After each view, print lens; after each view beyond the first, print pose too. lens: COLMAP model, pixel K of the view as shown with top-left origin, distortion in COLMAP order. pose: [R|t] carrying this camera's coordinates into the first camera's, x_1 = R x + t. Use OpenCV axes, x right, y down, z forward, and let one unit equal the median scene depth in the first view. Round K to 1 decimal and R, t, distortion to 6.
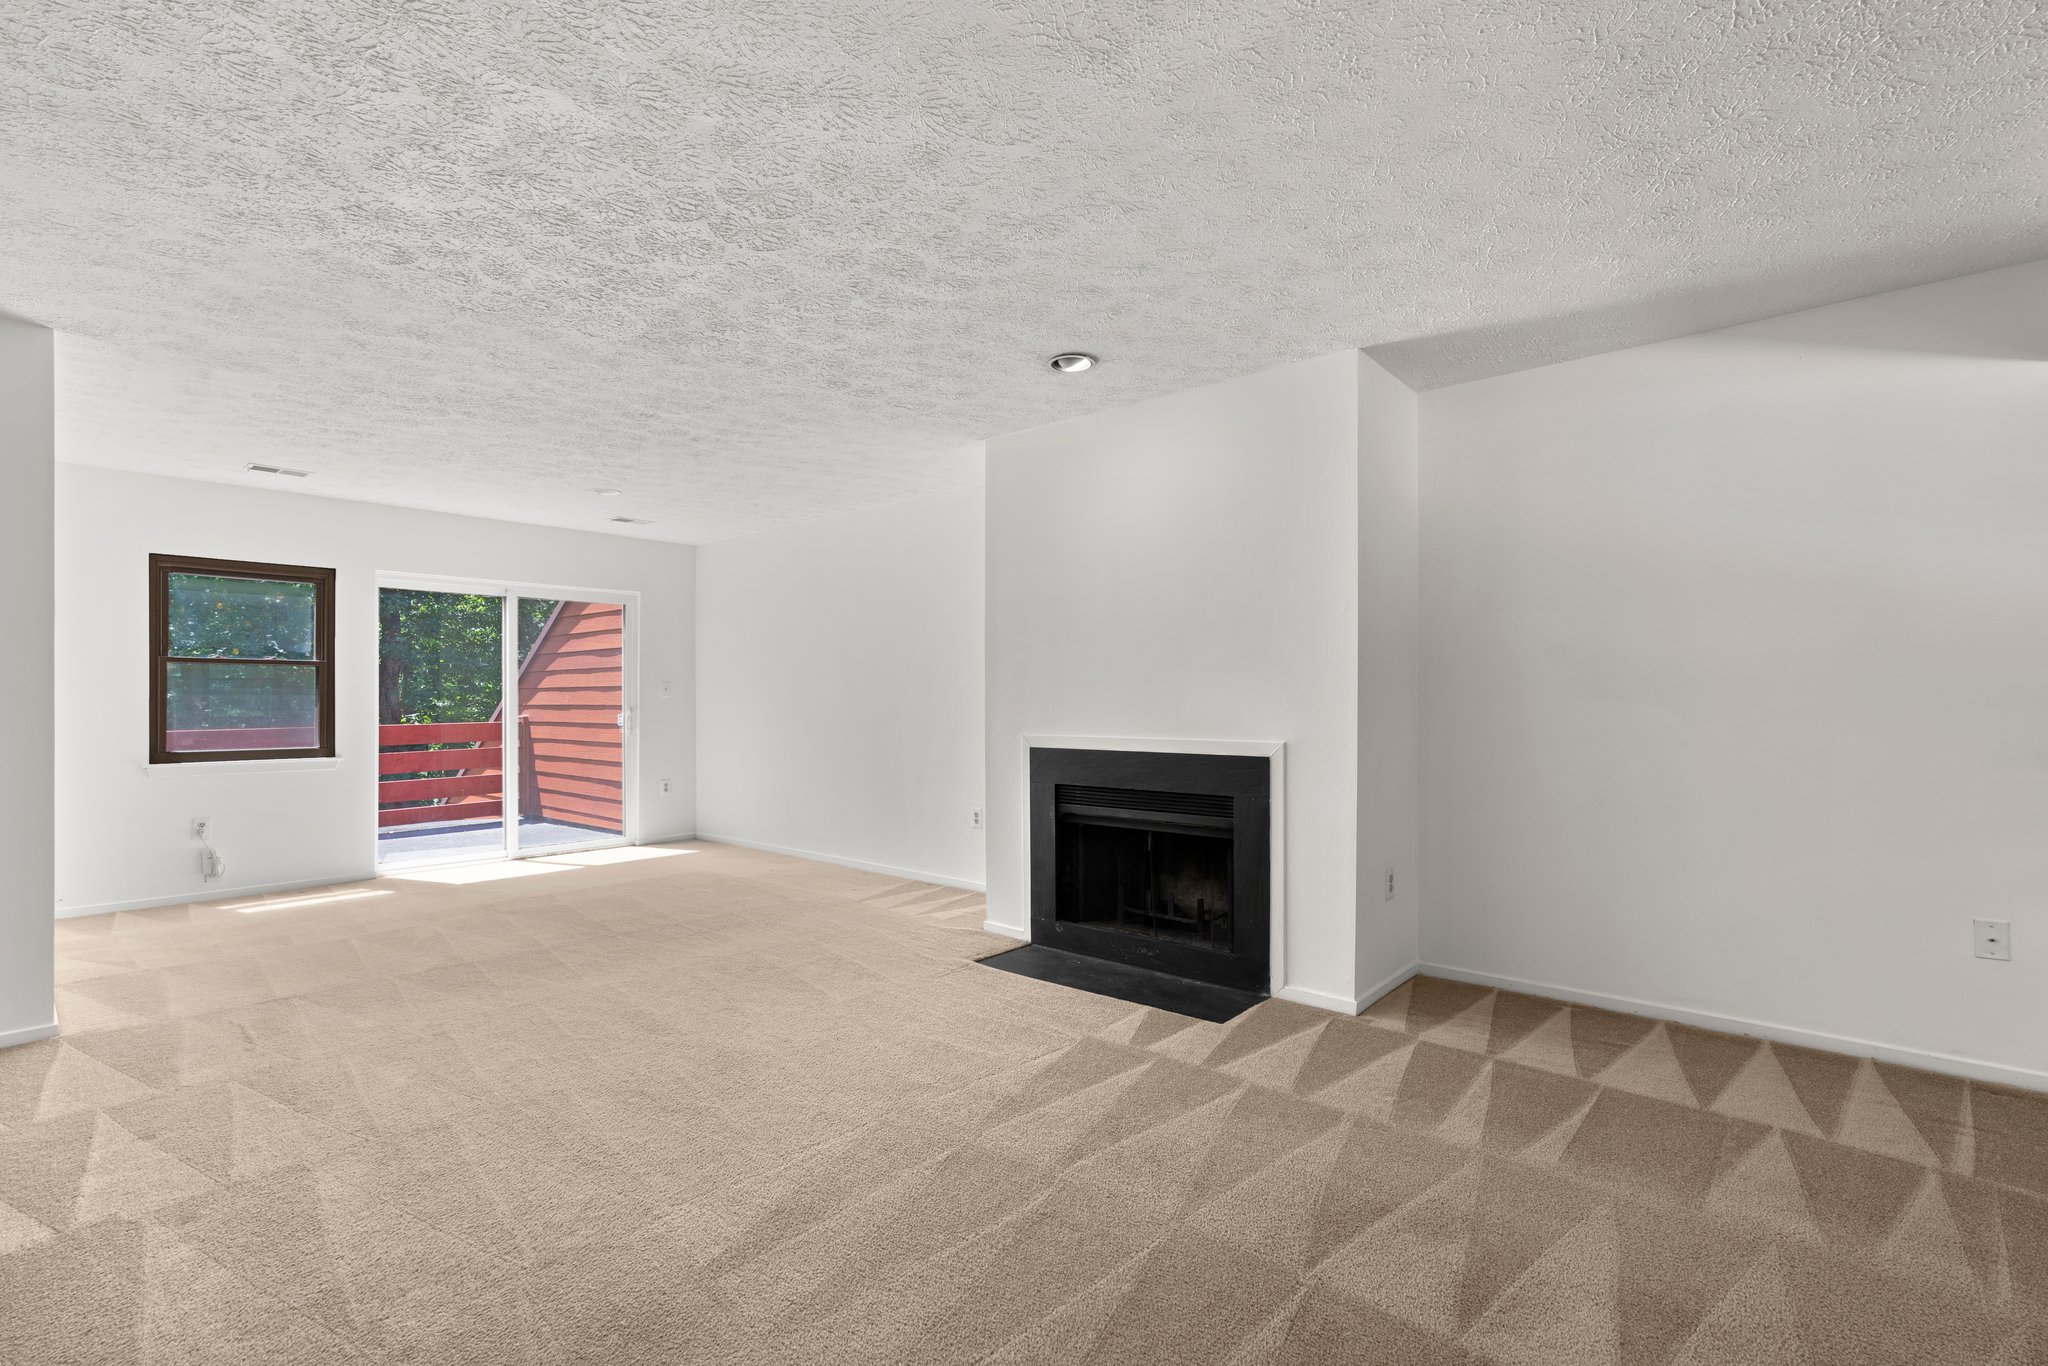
lens RADIAL K [[928.5, 0, 1015.4], [0, 928.5, 696.5], [0, 0, 1]] dist [-0.003431, 0.000540]
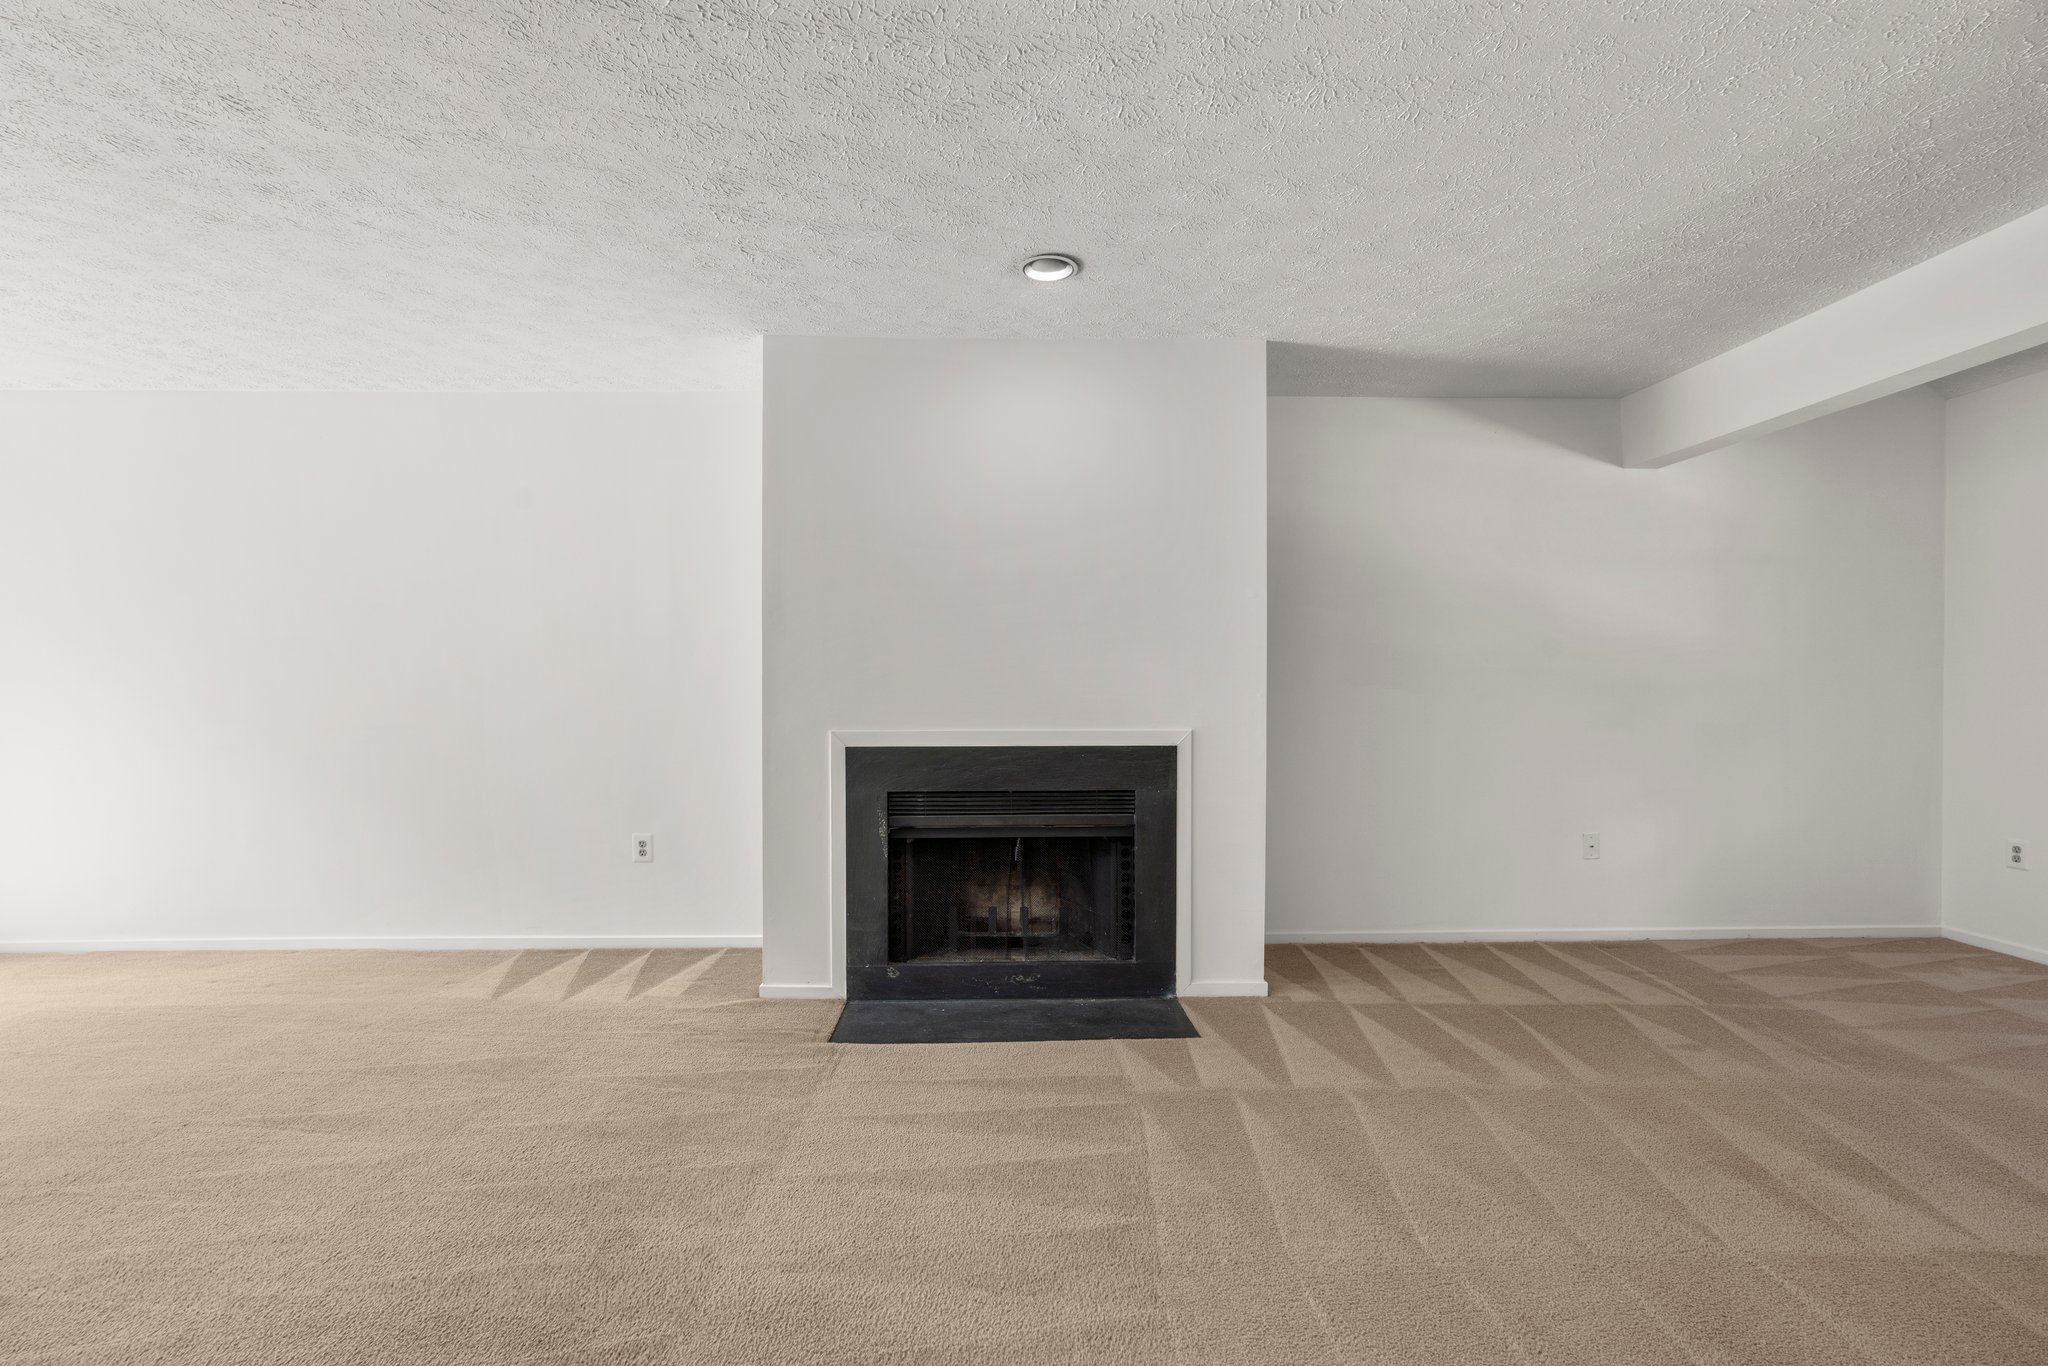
lens RADIAL K [[922.1, 0, 1022.0], [0, 922.1, 685.8], [0, 0, 1]] dist [-0.003106, 0.002166]
pose [[0.732368, 0.001373, 0.680907, -0.405554], [-0.001320, 0.999999, -0.000596, 0.003830], [-0.680908, -0.000463, 0.732369, 0.344461]]
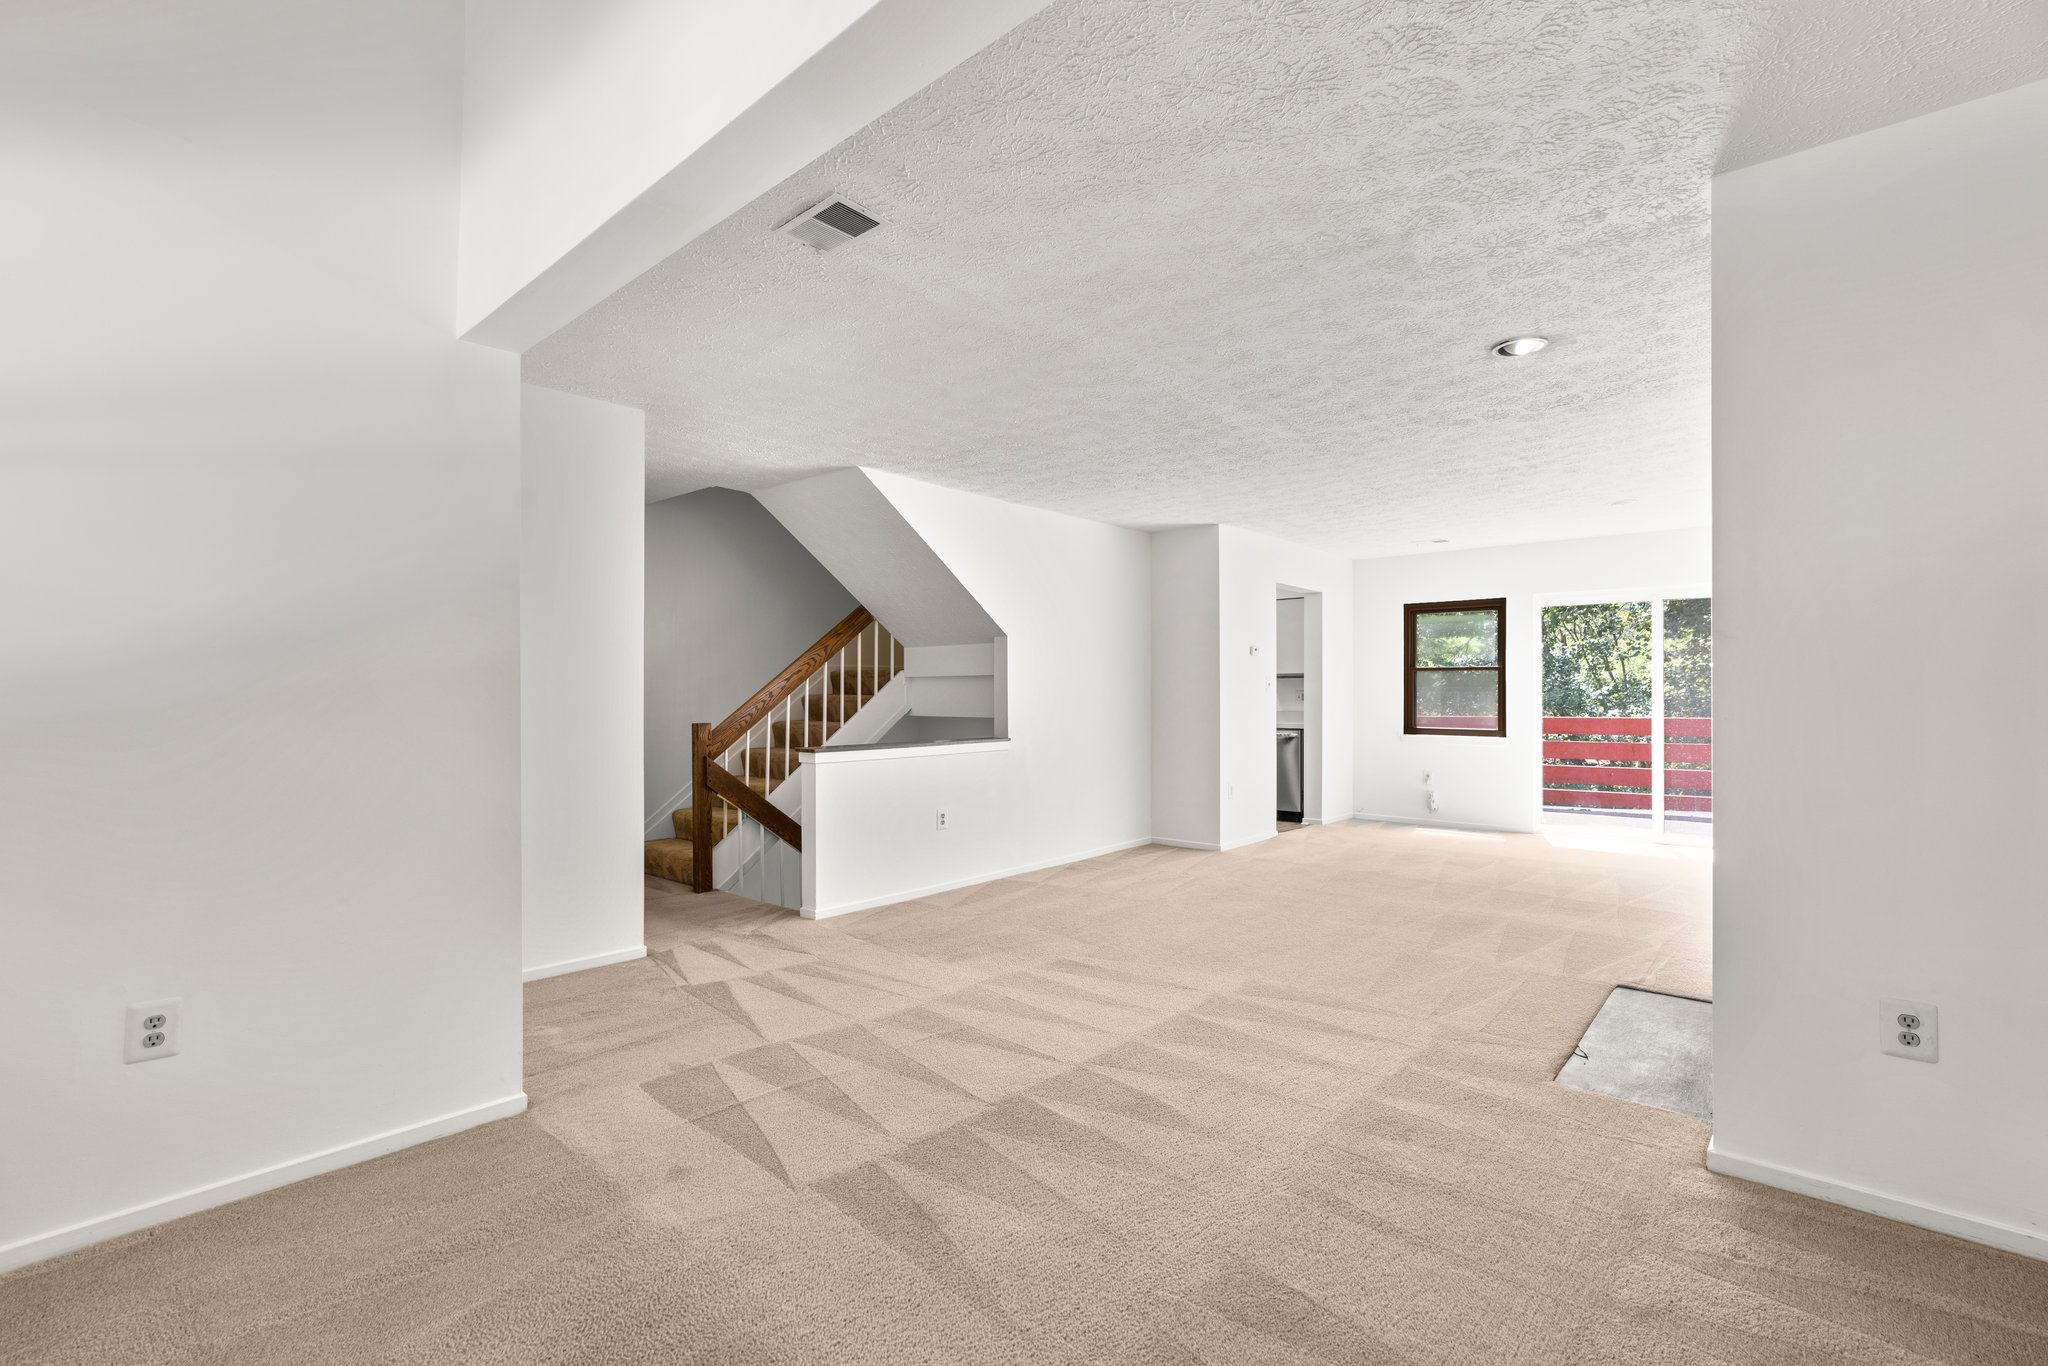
lens RADIAL K [[923.8, 0, 1007.5], [0, 923.8, 687.8], [0, 0, 1]] dist [-0.013652, 0.007461]
pose [[-0.022768, -0.001439, -0.999740, 0.839416], [-0.000272, 0.999999, -0.001433, -0.006721], [0.999741, 0.000239, -0.022768, 0.408342]]
